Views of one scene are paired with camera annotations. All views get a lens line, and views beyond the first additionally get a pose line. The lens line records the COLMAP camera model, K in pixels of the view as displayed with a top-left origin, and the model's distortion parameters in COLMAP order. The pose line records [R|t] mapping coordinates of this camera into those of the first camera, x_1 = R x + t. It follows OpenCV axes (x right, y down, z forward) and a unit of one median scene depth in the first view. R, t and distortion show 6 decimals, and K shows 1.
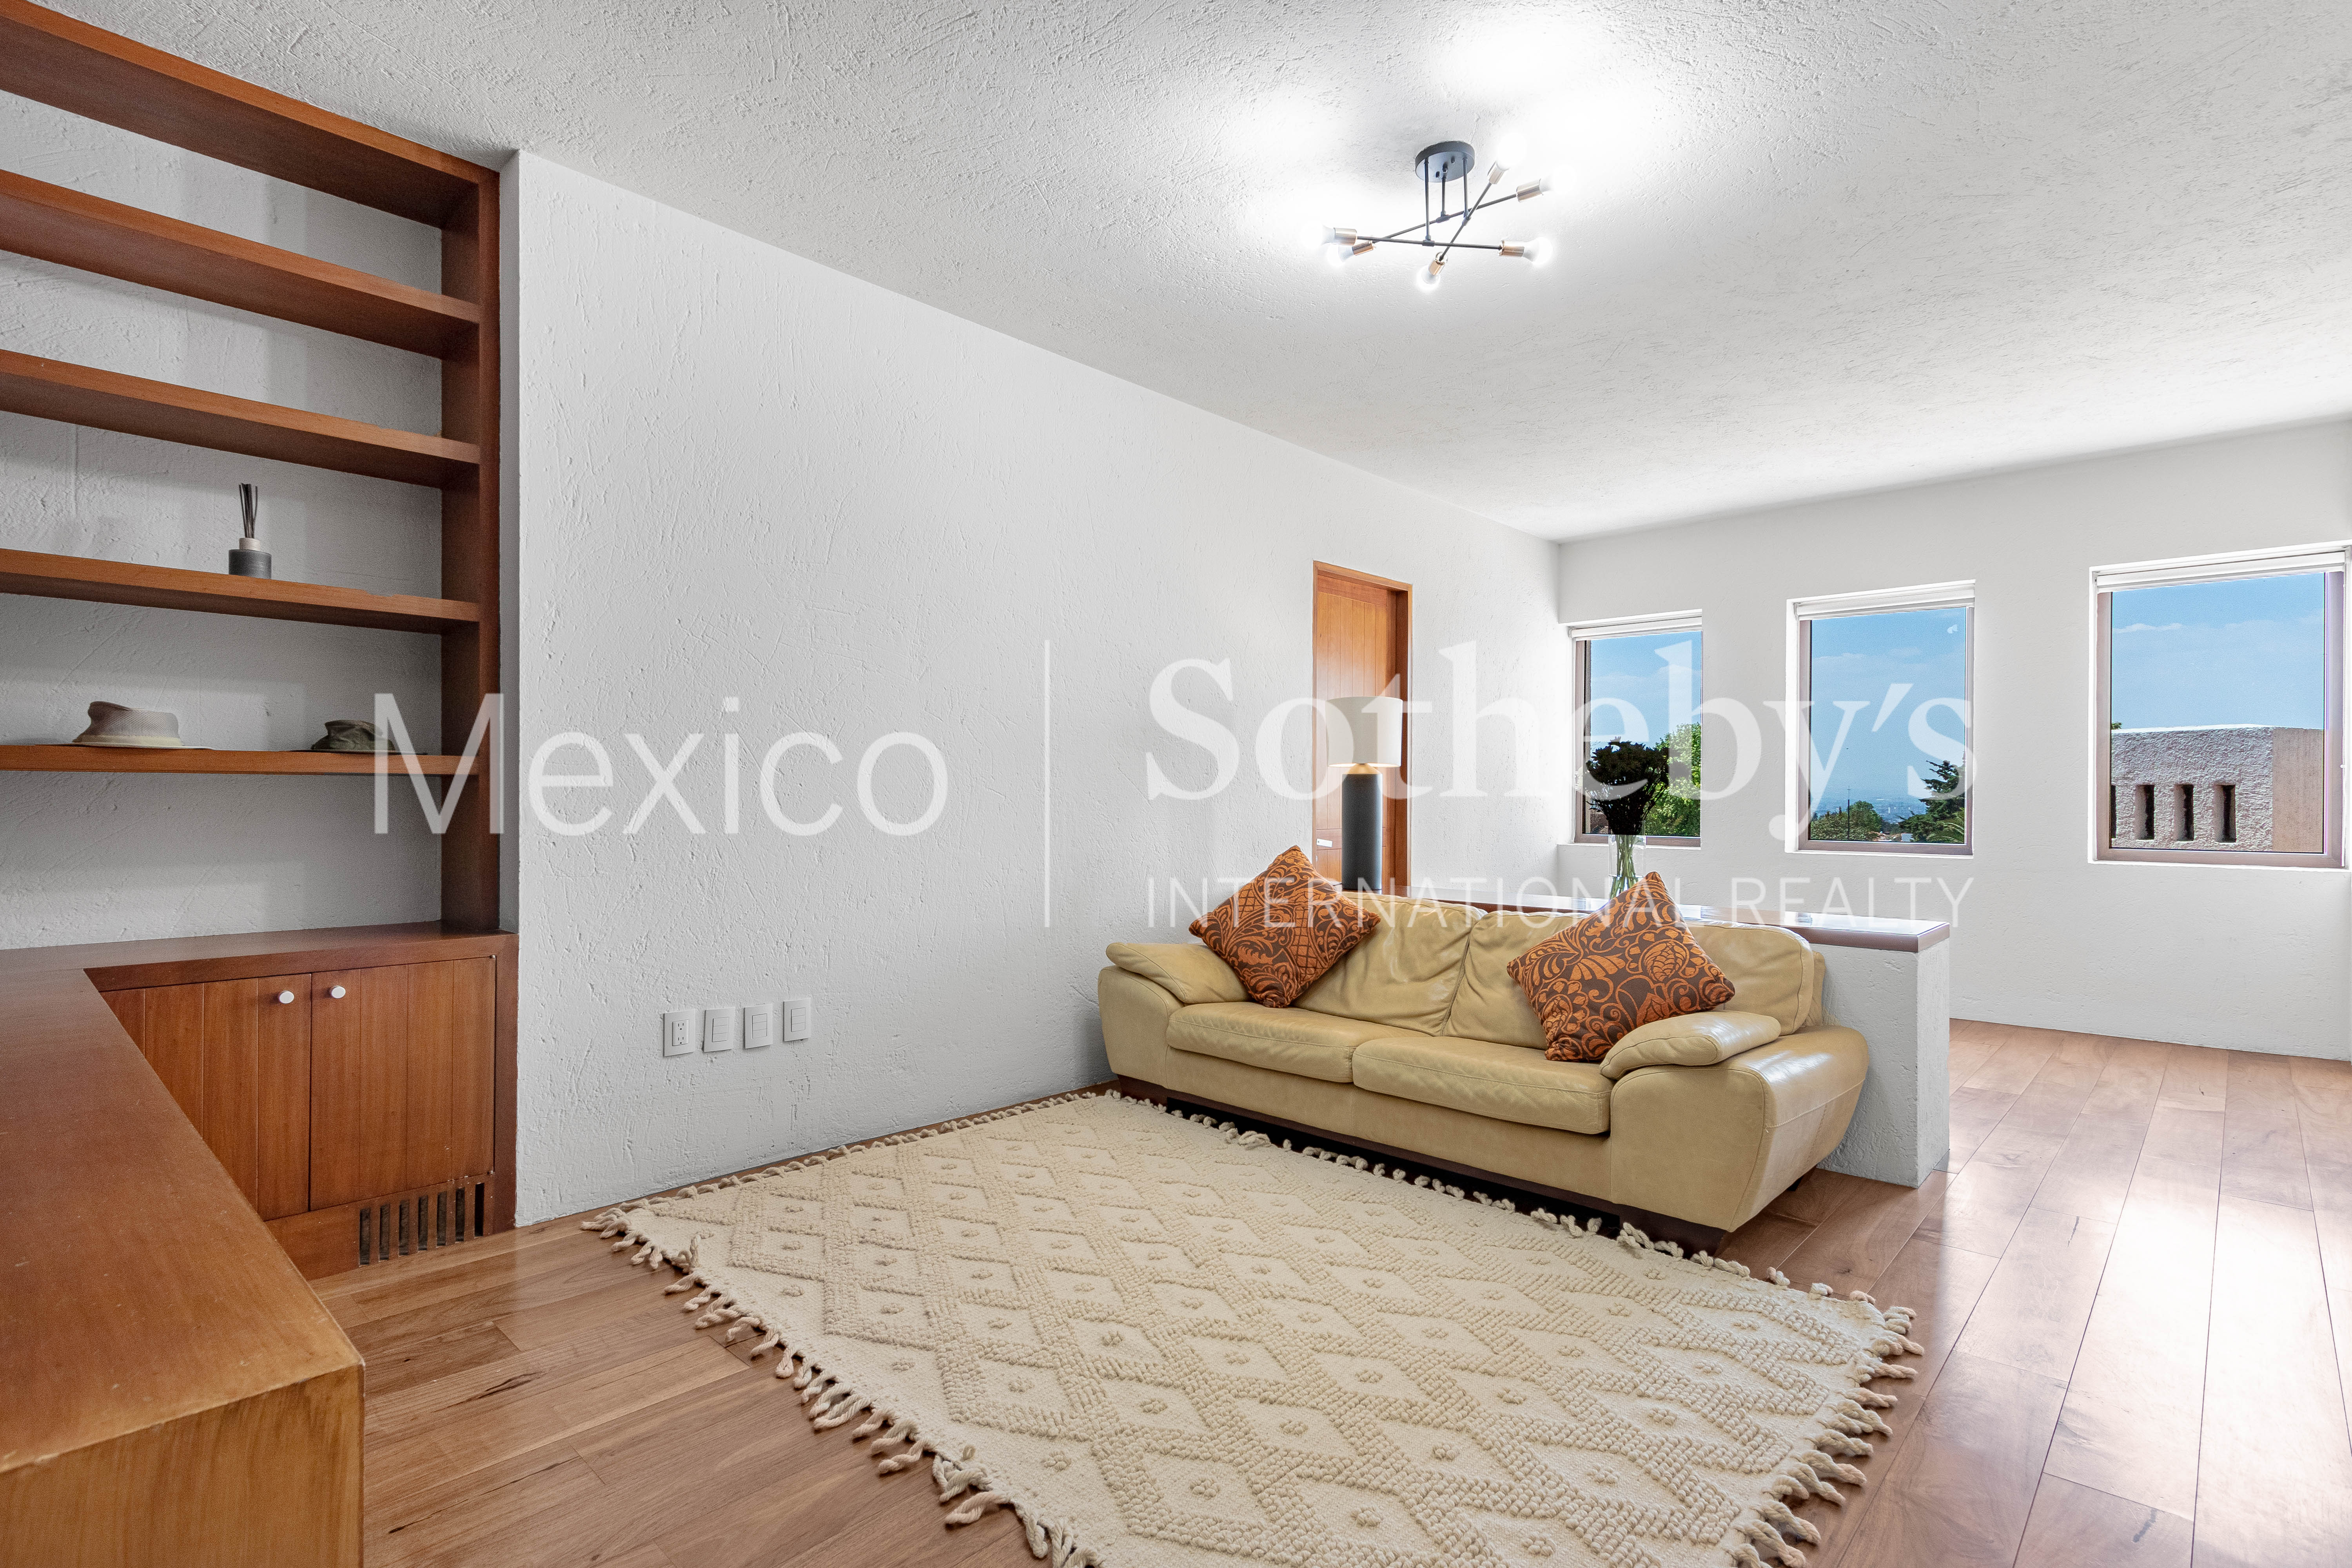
lens RADIAL K [[1104.0, 0, 1183.8], [0, 1104.0, 796.6], [0, 0, 1]] dist [0.002157, 0.000523]
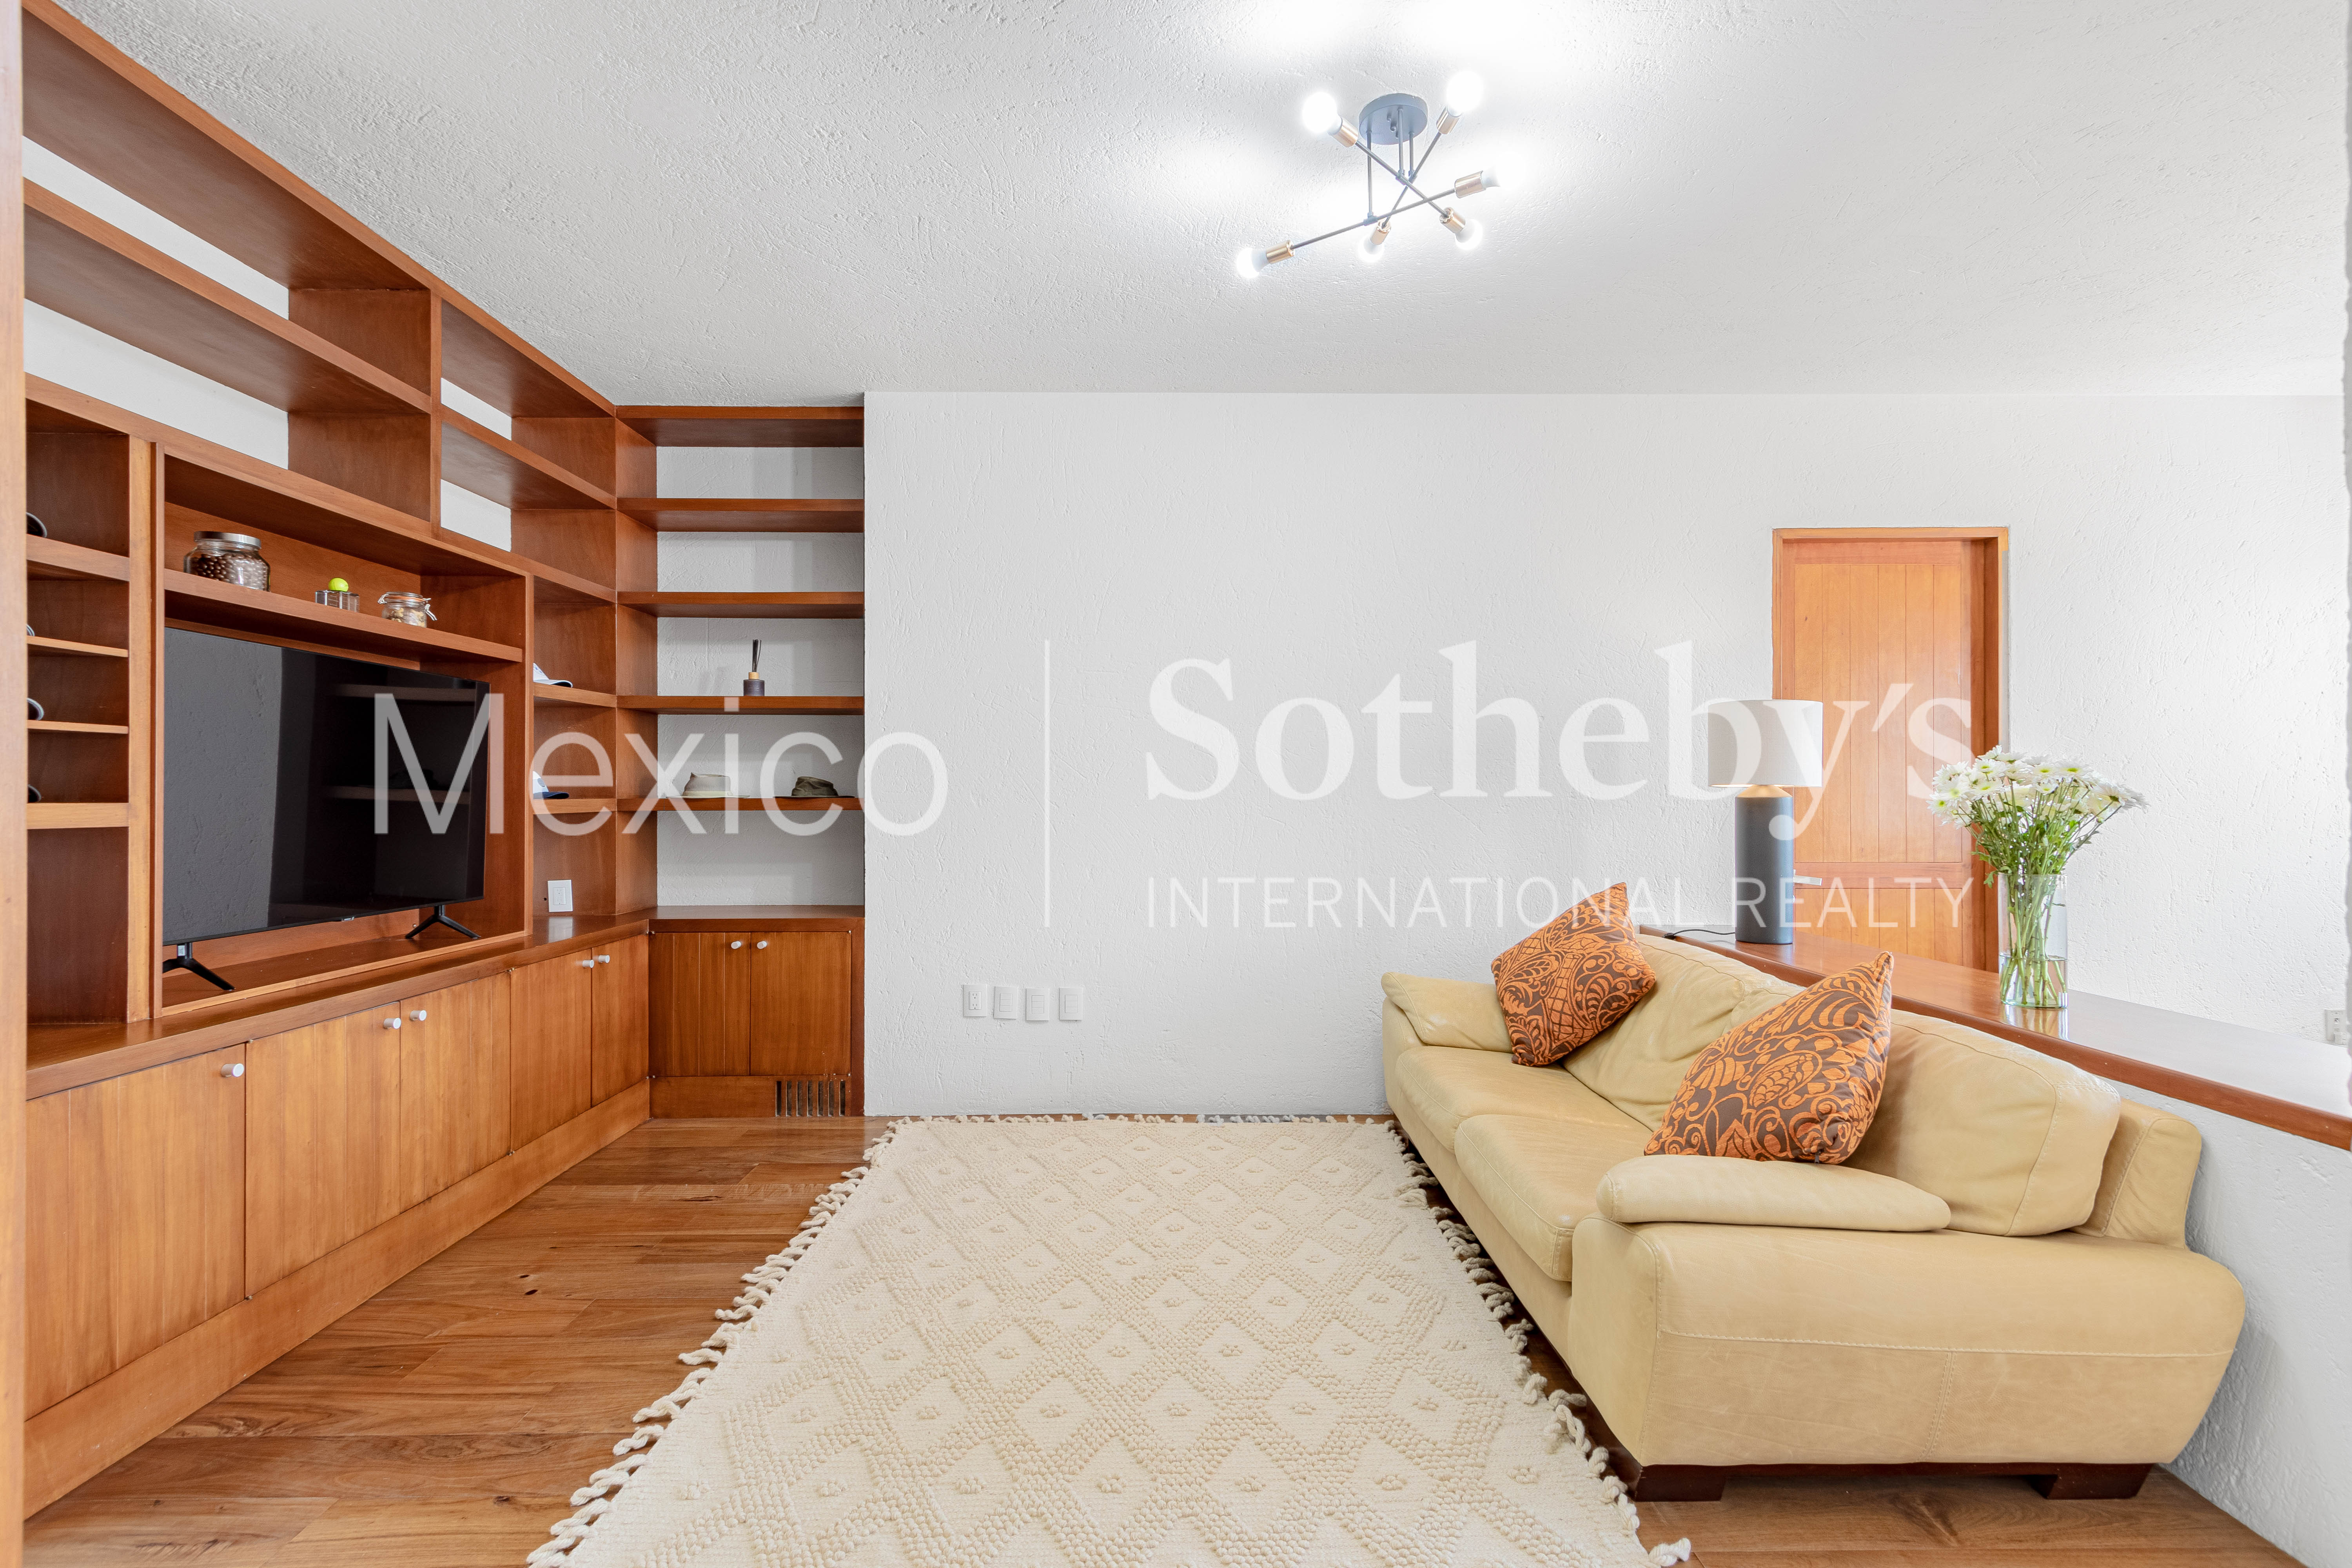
lens RADIAL K [[1064.6, 0, 1180.7], [0, 1064.6, 791.3], [0, 0, 1]] dist [-0.002733, -0.000159]
pose [[0.711076, -0.008935, -0.703058, 0.702861], [0.001760, 0.999939, -0.010928, -0.029397], [0.703112, 0.006533, 0.711049, 0.278824]]
